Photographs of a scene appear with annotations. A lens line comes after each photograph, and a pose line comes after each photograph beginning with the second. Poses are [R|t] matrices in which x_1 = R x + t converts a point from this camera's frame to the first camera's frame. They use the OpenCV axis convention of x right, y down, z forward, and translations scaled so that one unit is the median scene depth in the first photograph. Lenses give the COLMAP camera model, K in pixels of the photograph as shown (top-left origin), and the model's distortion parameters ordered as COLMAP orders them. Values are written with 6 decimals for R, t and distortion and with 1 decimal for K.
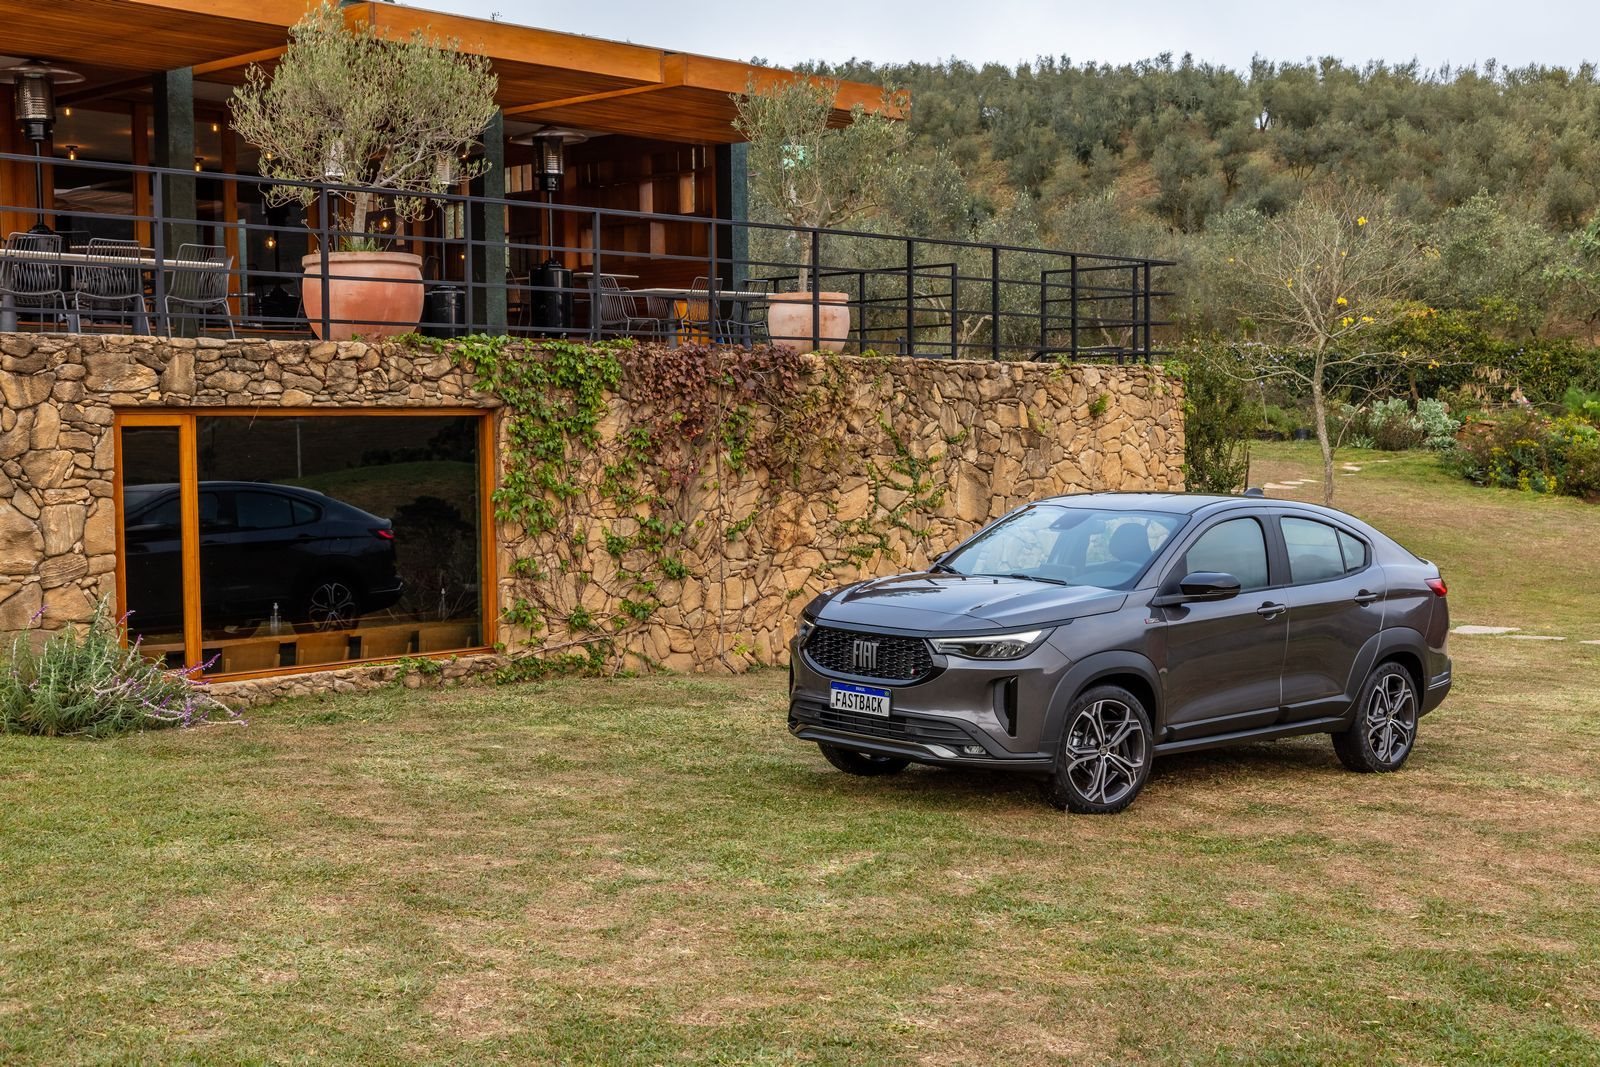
lens RADIAL K [[2160.4, 0, 812.0], [0, 2160.4, 531.4], [0, 0, 1]] dist [0.079569, 0.000000]
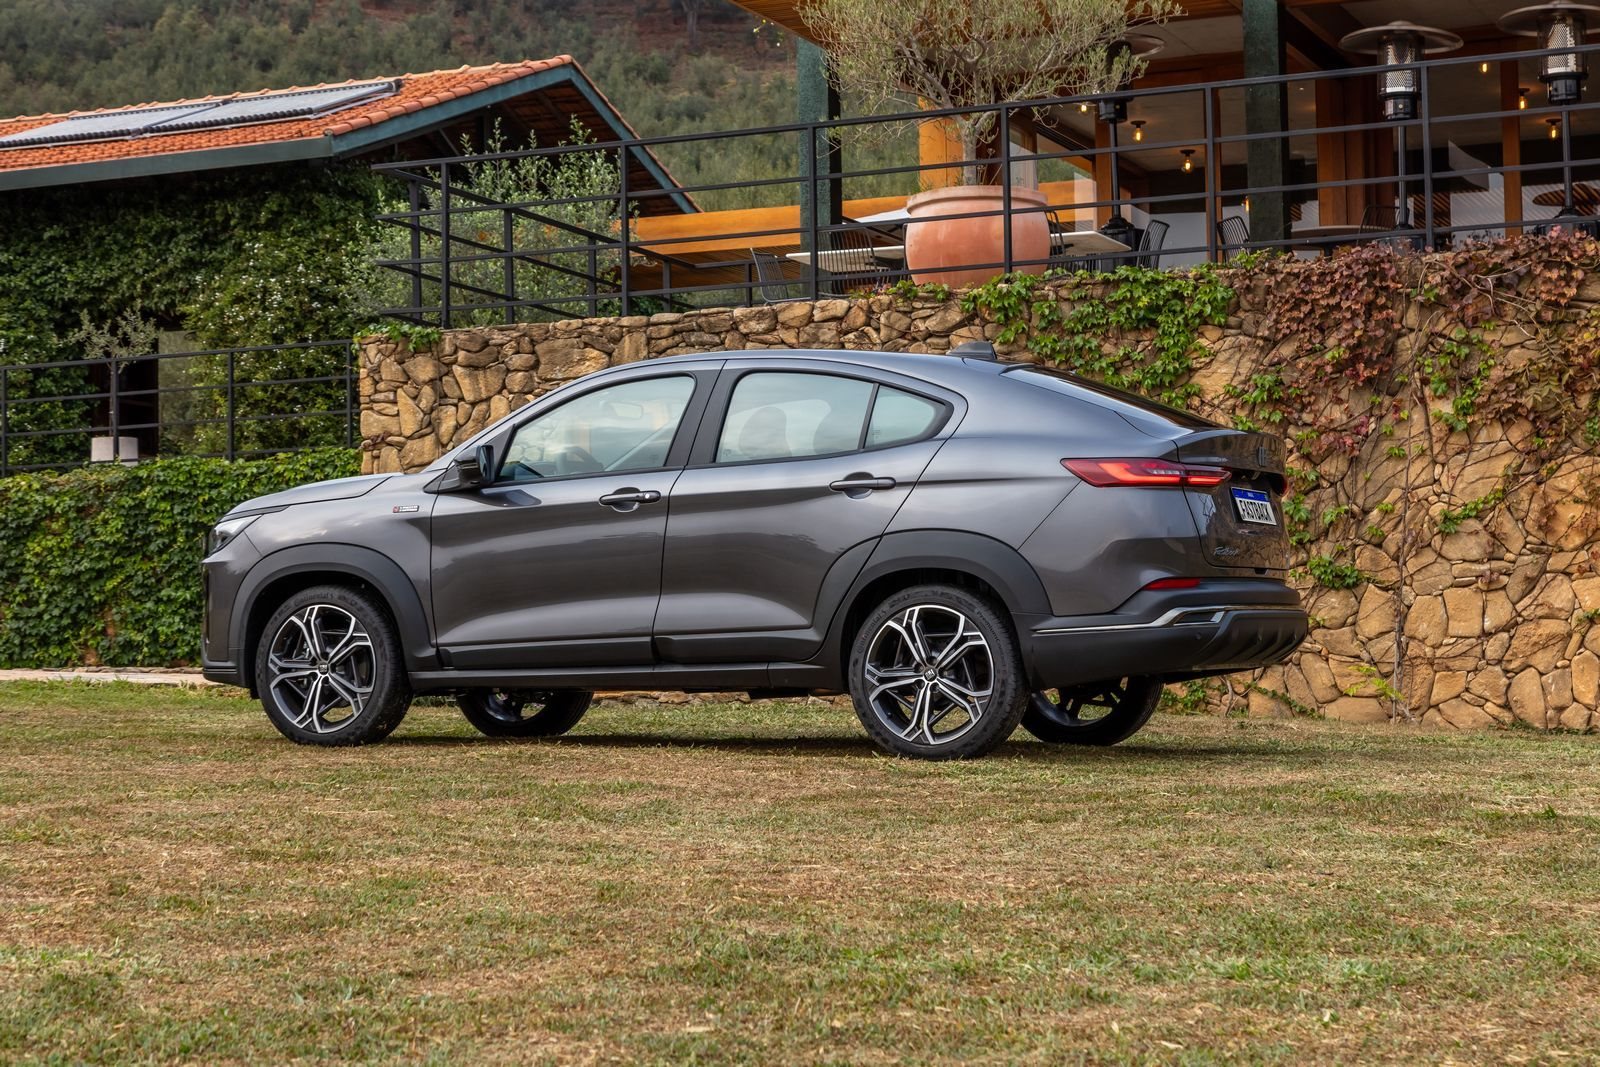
lens RADIAL K [[3292.3, 0, 793.9], [0, 3292.3, 529.4], [0, 0, 1]] dist [-0.048615, 0.000000]
pose [[0.341609, -0.061082, -0.937855, 1.100157], [-0.029817, 0.996679, -0.075774, 0.112326], [0.939369, 0.053849, 0.338653, 0.610766]]
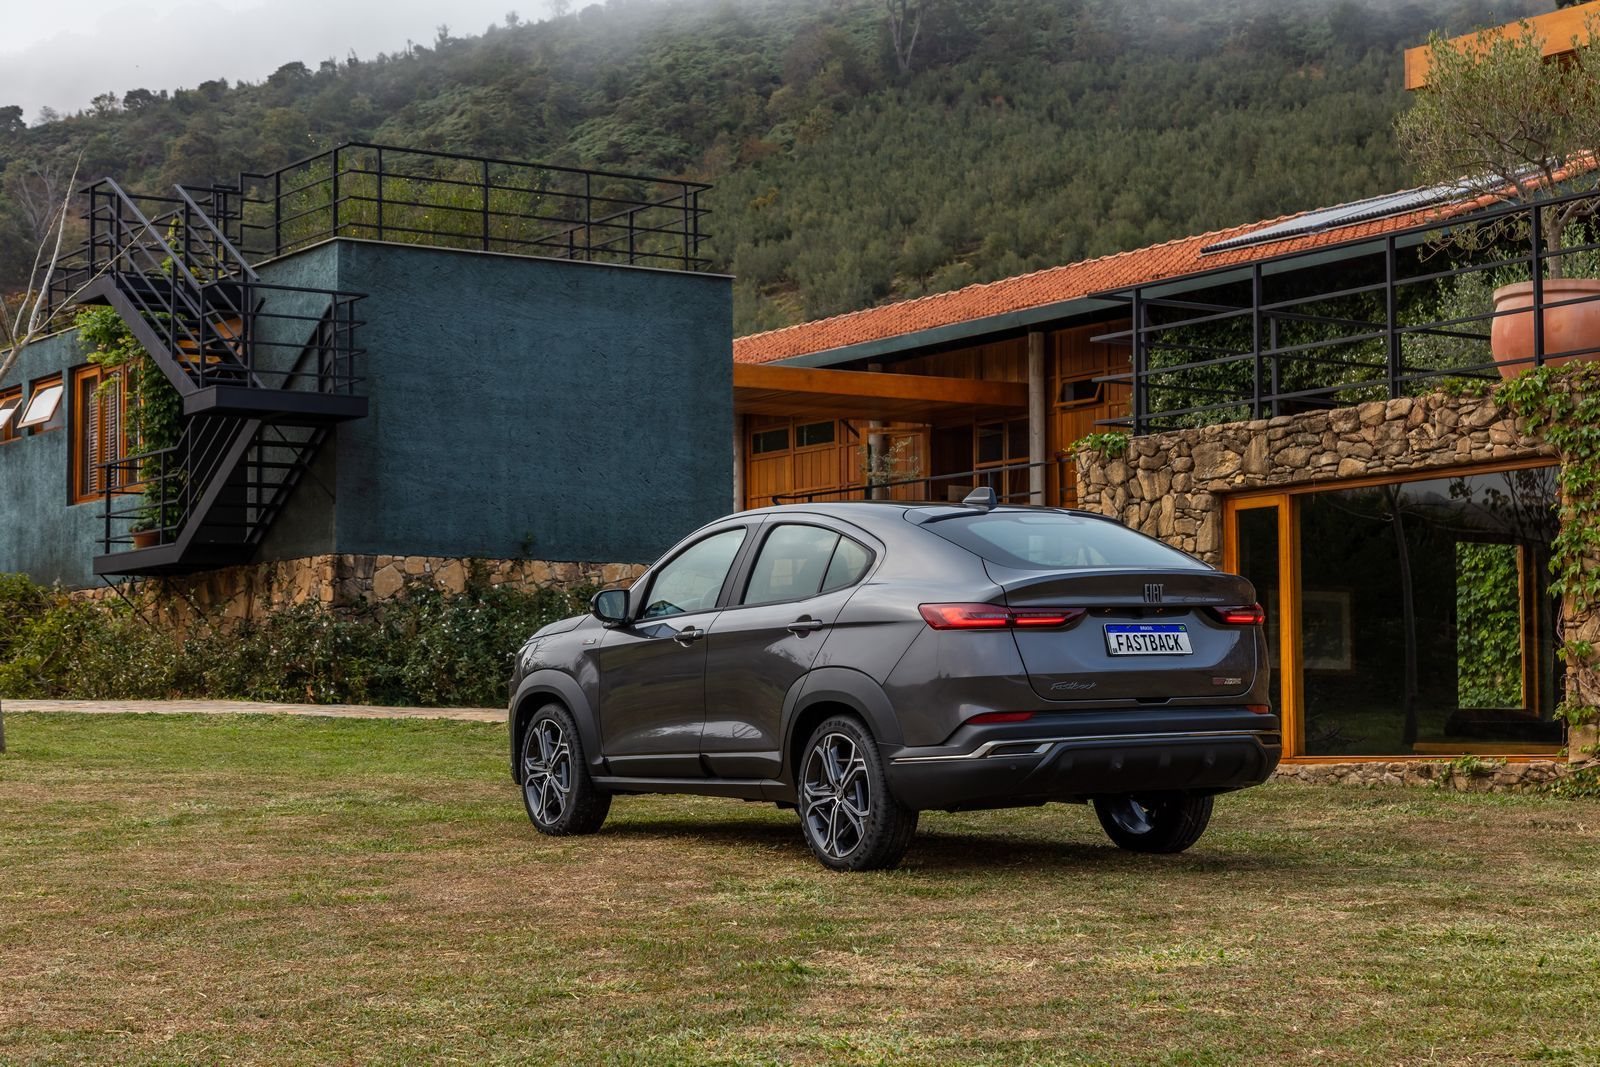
lens RADIAL K [[2971.1, 0, 810.4], [0, 2971.1, 536.3], [0, 0, 1]] dist [0.094333, 0.000000]
pose [[-0.231443, -0.061050, -0.970931, 1.165682], [-0.039593, 0.997793, -0.053301, 0.051128], [0.972042, 0.026106, -0.233349, 1.165916]]
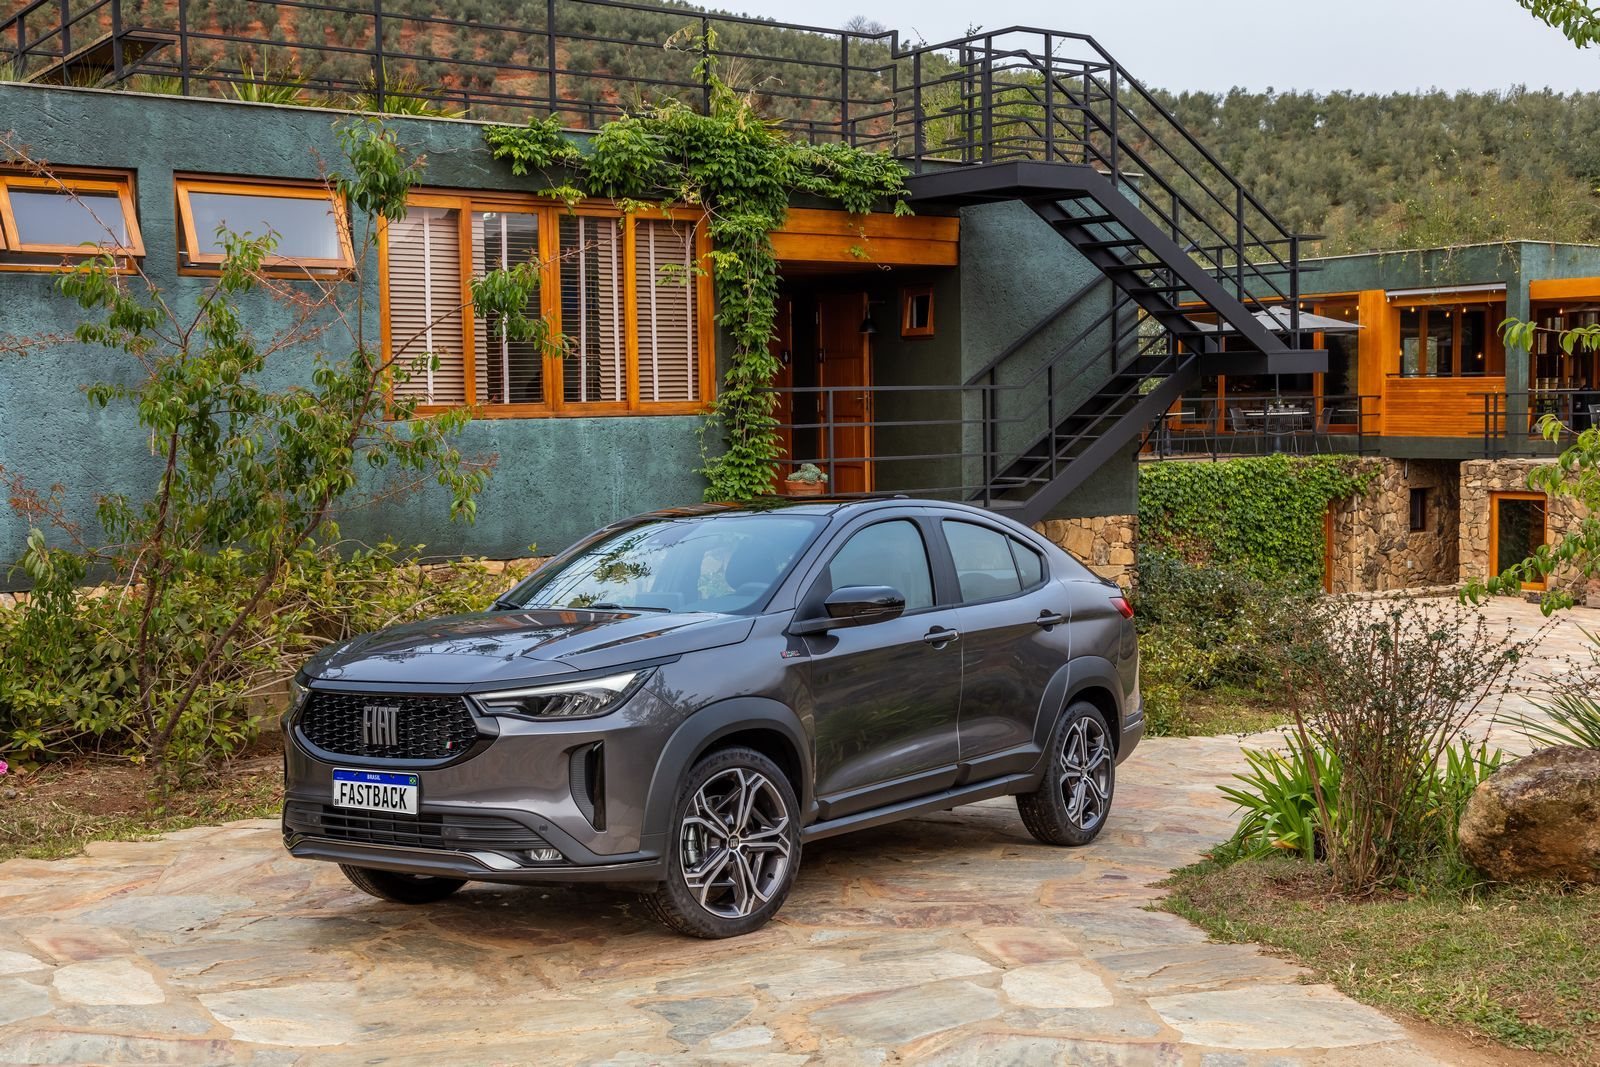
lens RADIAL K [[1893.2, 0, 798.5], [0, 1893.2, 533.2], [0, 0, 1]] dist [-0.020084, 0.000000]
pose [[0.982989, -0.048234, 0.177218, 0.041839], [0.059237, 0.996597, -0.057327, 0.031357], [-0.173850, 0.066850, 0.982501, 0.315964]]
